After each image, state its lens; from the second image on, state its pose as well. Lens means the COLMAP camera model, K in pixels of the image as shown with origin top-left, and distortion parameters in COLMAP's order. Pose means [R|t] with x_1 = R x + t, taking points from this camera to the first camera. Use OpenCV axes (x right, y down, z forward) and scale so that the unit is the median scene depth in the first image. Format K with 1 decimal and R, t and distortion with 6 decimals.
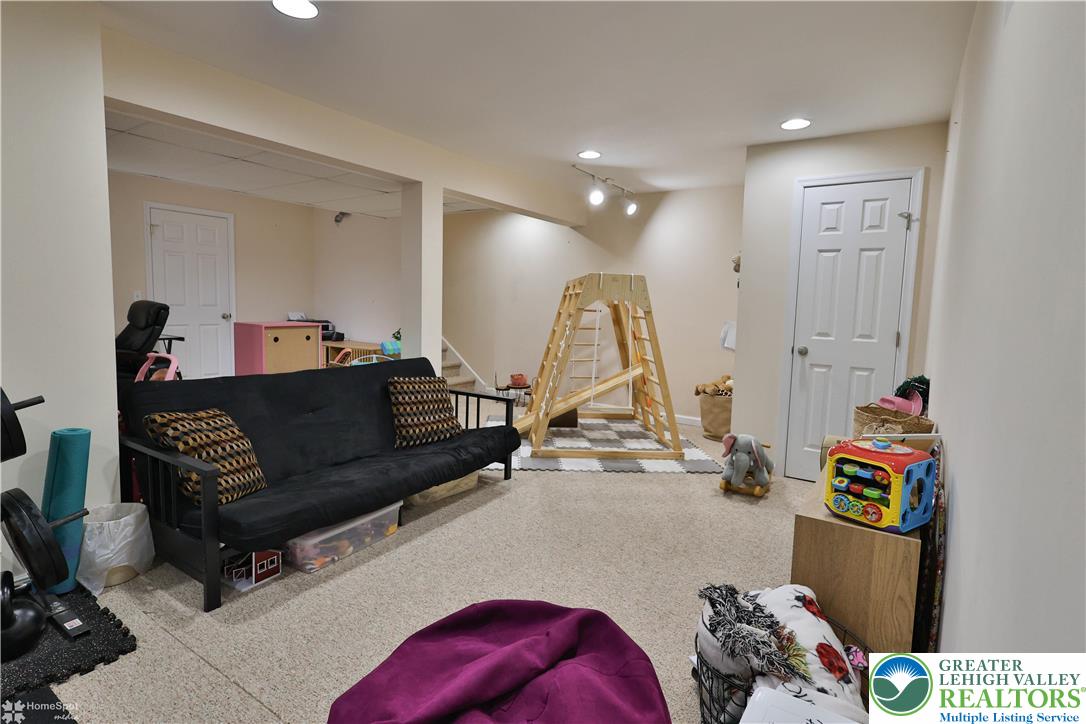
lens RADIAL K [[530.4, 0, 543.3], [0, 530.4, 348.0], [0, 0, 1]] dist [0.000037, -0.000067]
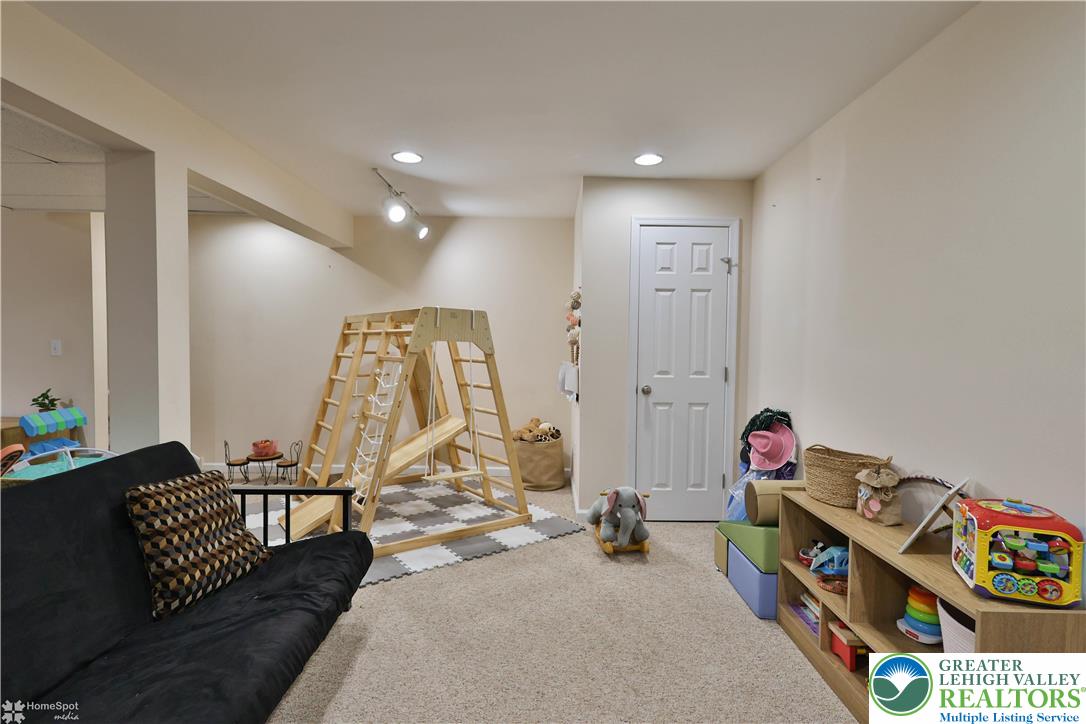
lens RADIAL K [[531.8, 0, 543.0], [0, 531.8, 362.0], [0, 0, 1]] dist [-0.001353, 0.000368]
pose [[0.835027, -0.036901, 0.548970, -0.214481], [0.057911, 0.998101, -0.020996, -0.037261], [-0.547153, 0.049324, 0.835578, 0.277669]]
